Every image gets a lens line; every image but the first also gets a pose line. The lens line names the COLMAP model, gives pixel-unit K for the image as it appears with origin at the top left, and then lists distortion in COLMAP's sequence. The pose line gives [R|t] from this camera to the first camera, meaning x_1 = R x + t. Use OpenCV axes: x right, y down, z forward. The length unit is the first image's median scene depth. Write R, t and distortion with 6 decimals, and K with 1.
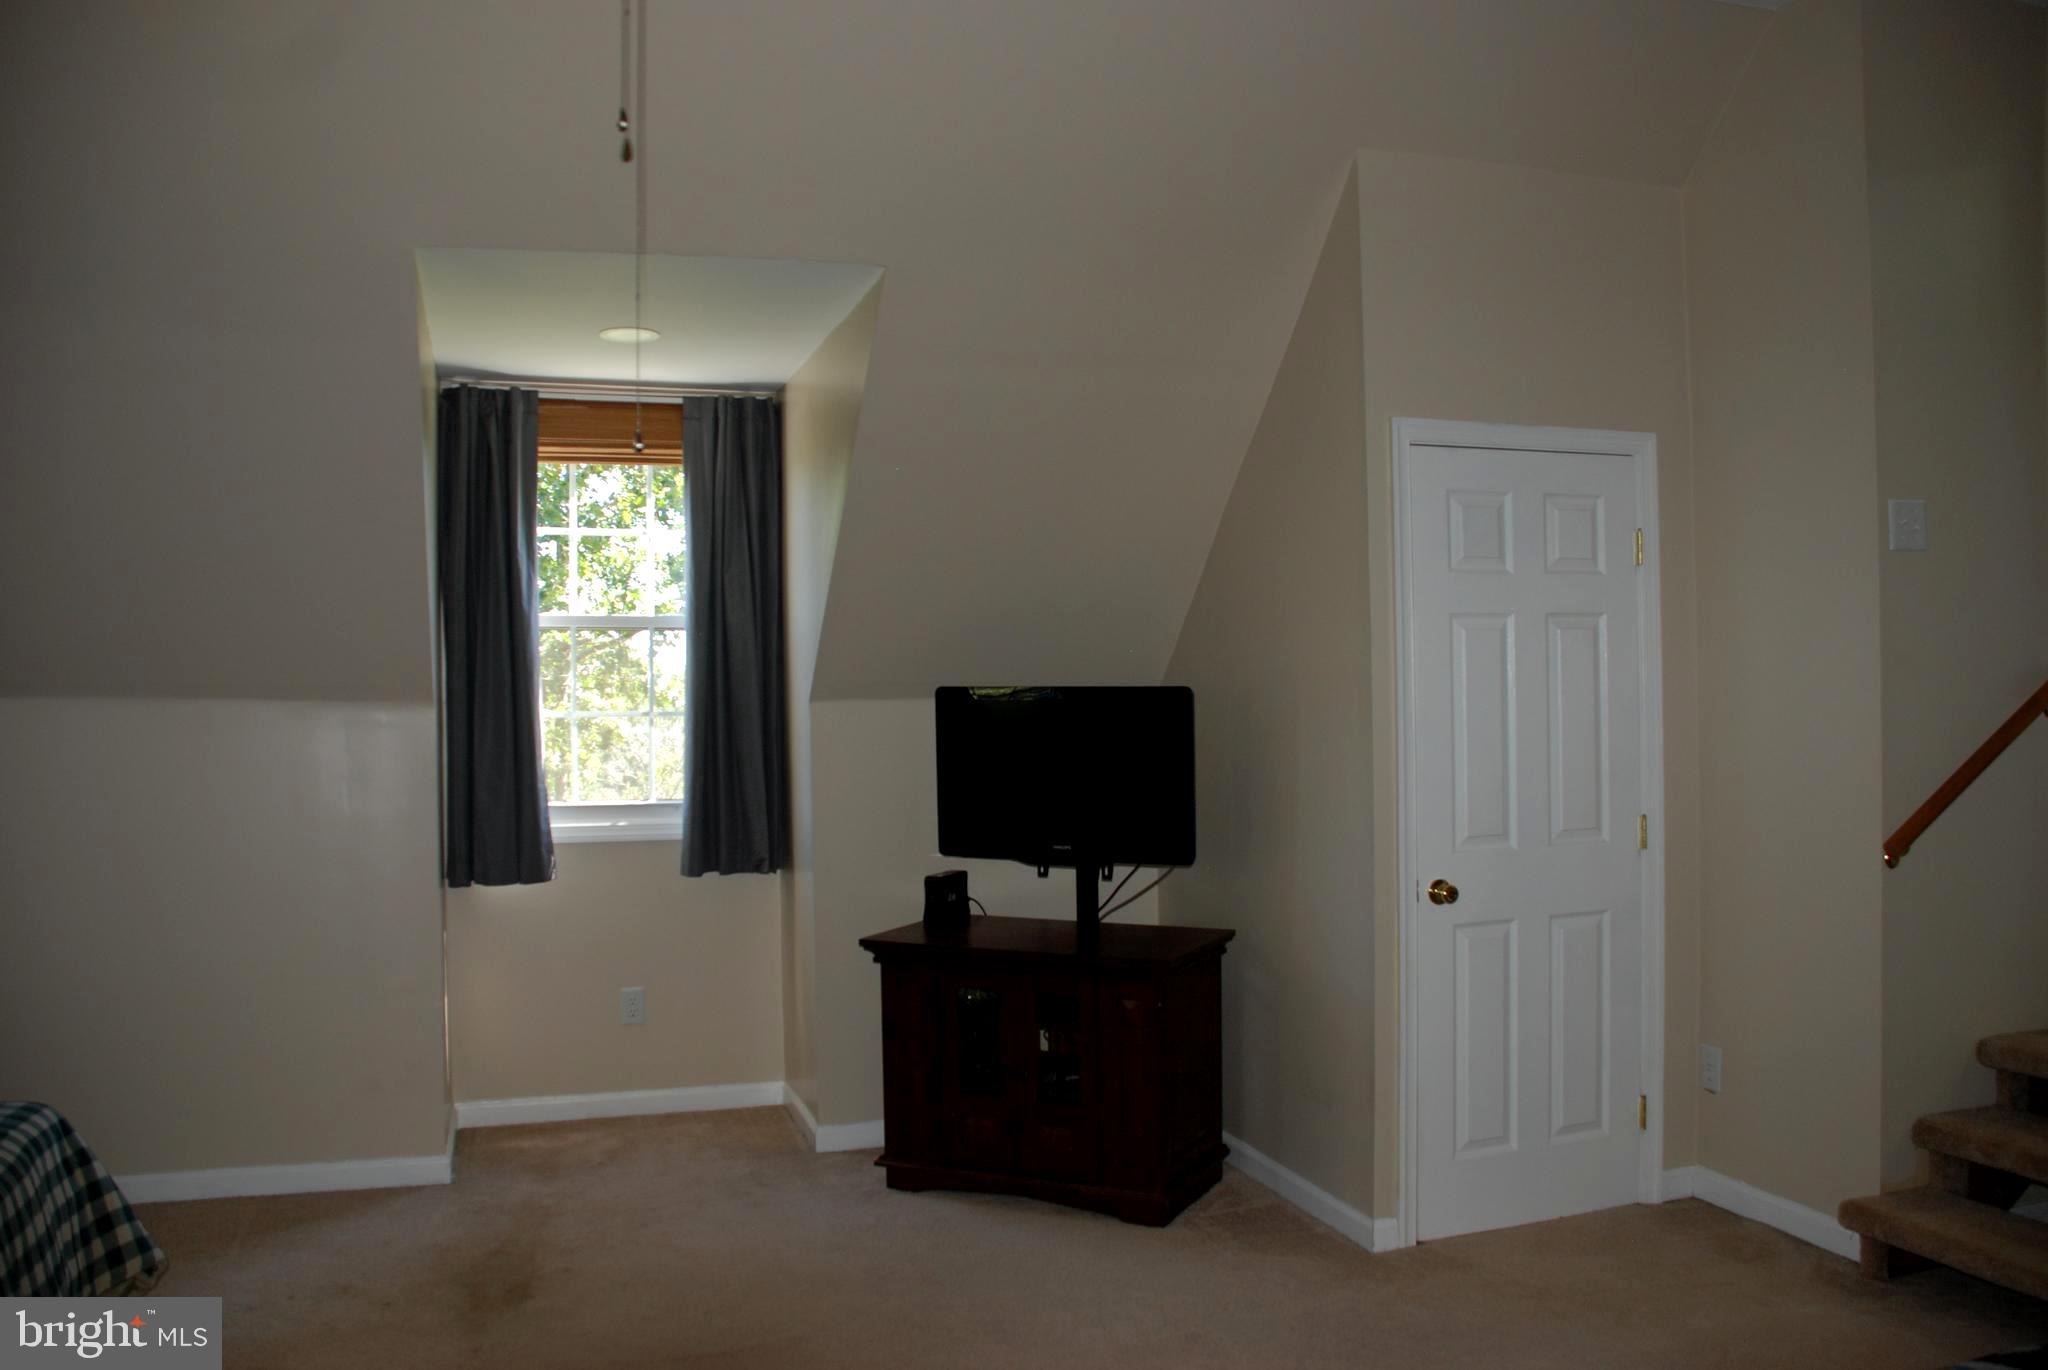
lens RADIAL K [[1609.4, 0, 1033.0], [0, 1609.4, 679.6], [0, 0, 1]] dist [-0.150430, 0.089180]
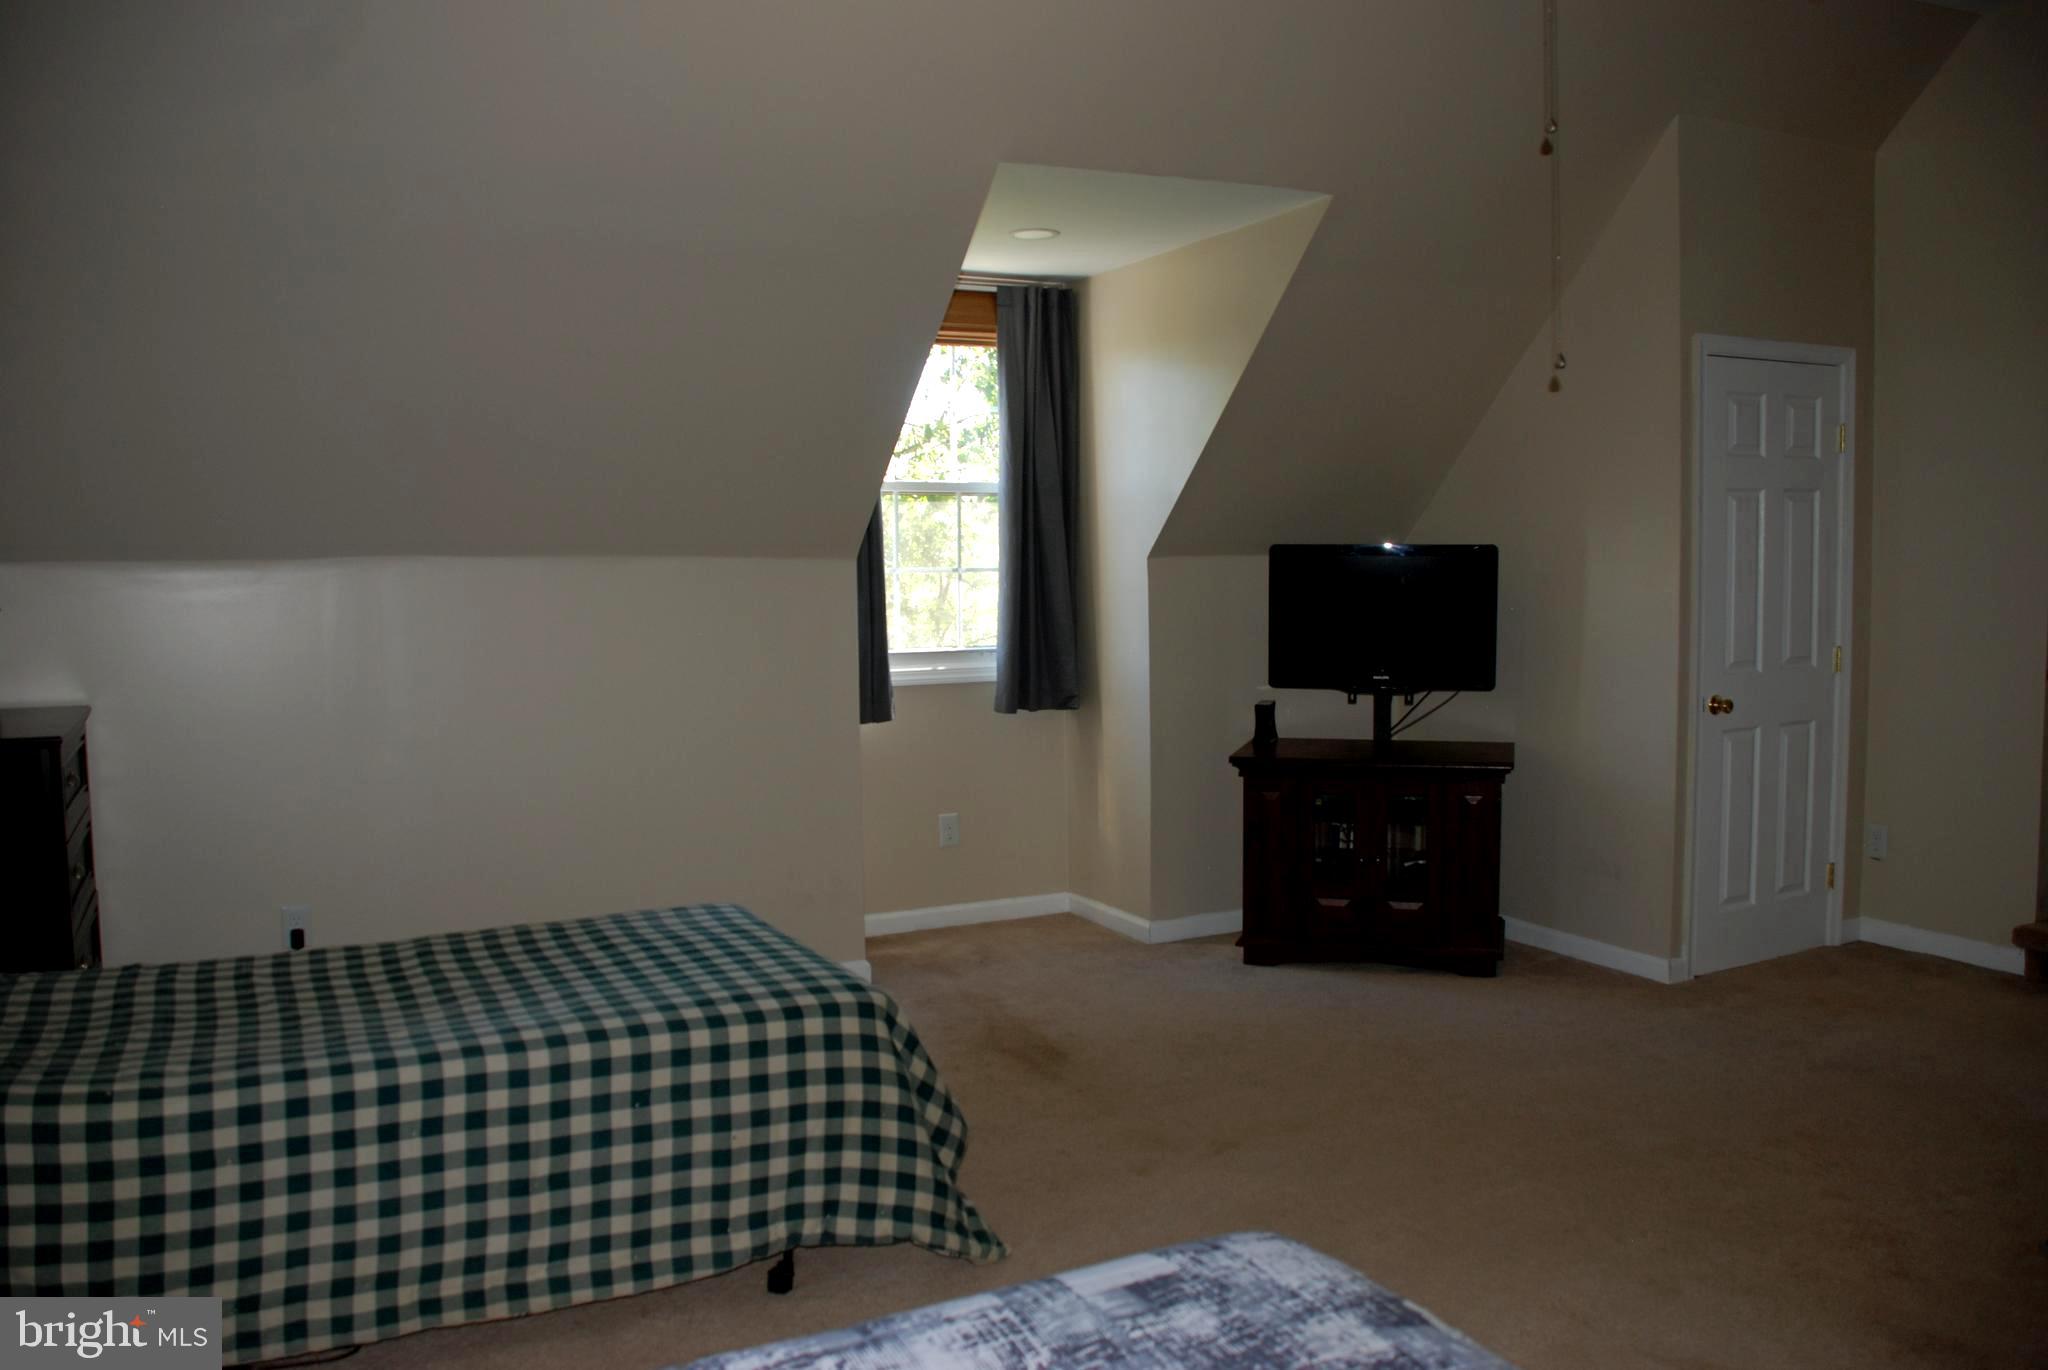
lens RADIAL K [[1609.4, 0, 1019.3], [0, 1609.4, 680.9], [0, 0, 1]] dist [-0.150430, 0.089180]
pose [[0.988613, -0.014768, 0.149752, -0.419784], [0.002295, 0.996537, 0.083120, 0.006089], [-0.150460, -0.081829, 0.985224, -0.140592]]
